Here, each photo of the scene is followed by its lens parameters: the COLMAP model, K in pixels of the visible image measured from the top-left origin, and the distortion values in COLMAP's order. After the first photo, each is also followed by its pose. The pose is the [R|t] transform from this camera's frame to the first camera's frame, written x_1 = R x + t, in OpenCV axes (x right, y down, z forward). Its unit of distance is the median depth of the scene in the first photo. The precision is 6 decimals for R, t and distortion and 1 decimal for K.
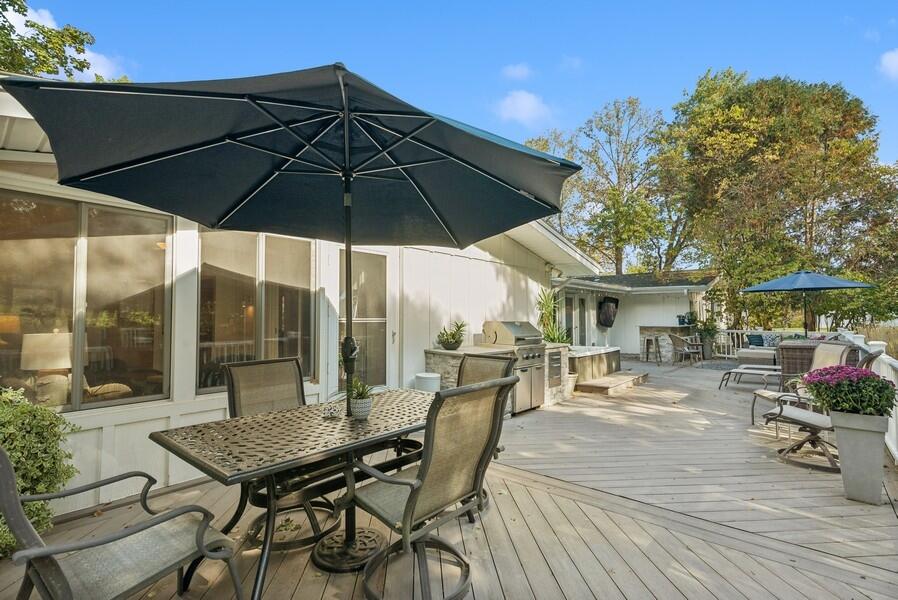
lens RADIAL K [[415.4, 0, 448.3], [0, 415.4, 288.6], [0, 0, 1]] dist [0.000447, 0.000210]
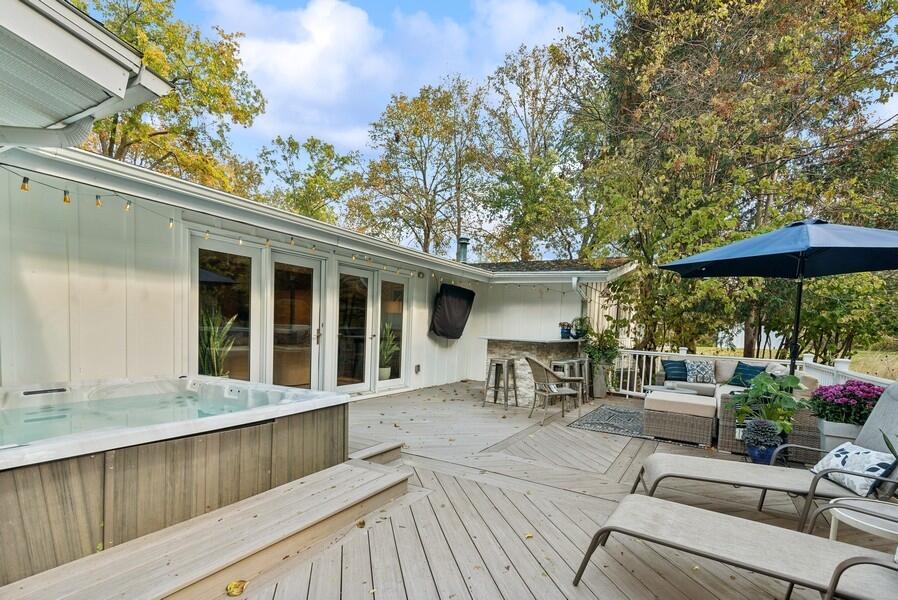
lens RADIAL K [[420.7, 0, 450.4], [0, 420.7, 341.9], [0, 0, 1]] dist [-0.001829, -0.000097]
pose [[0.983925, 0.036997, 0.174706, 0.311509], [-0.057265, 0.992007, 0.112437, 0.034965], [-0.169150, -0.120634, 0.978180, 0.461545]]
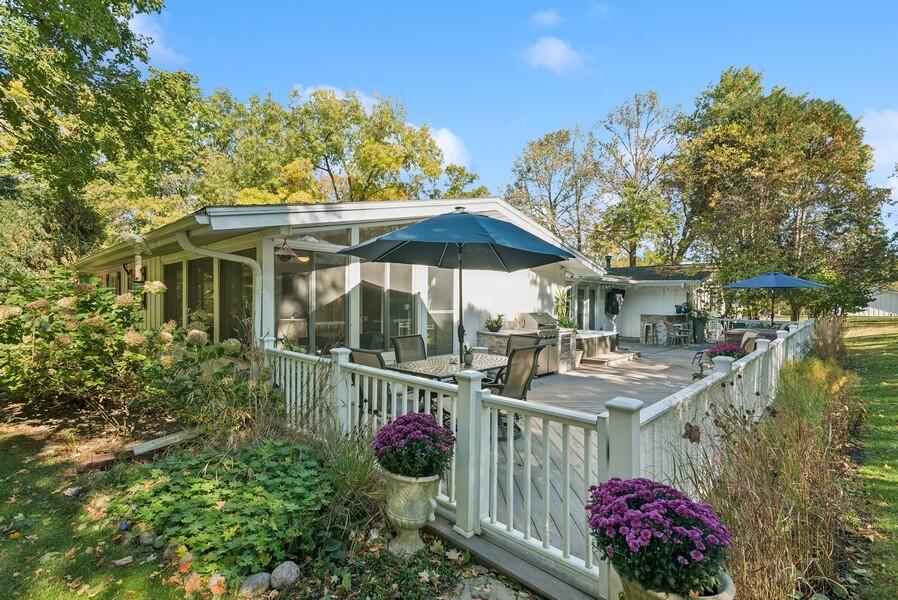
lens RADIAL K [[416.6, 0, 449.0], [0, 416.6, 300.0], [0, 0, 1]] dist [0.000243, 0.000014]
pose [[0.999298, 0.013054, -0.035113, -0.042532], [-0.010522, 0.997397, 0.071335, -0.028387], [0.035952, -0.070915, 0.996834, -0.193990]]
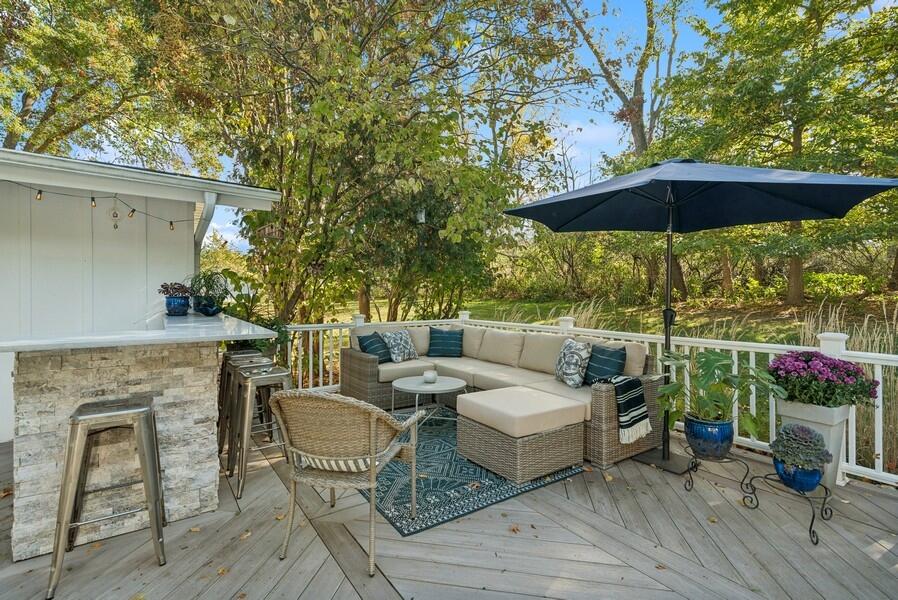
lens RADIAL K [[415.4, 0, 448.3], [0, 415.4, 288.6], [0, 0, 1]] dist [0.000447, 0.000210]
pose [[0.228638, 0.008764, 0.973472, 0.336812], [-0.071546, 0.997407, 0.007825, 0.054459], [-0.970879, -0.071437, 0.228672, 0.798385]]
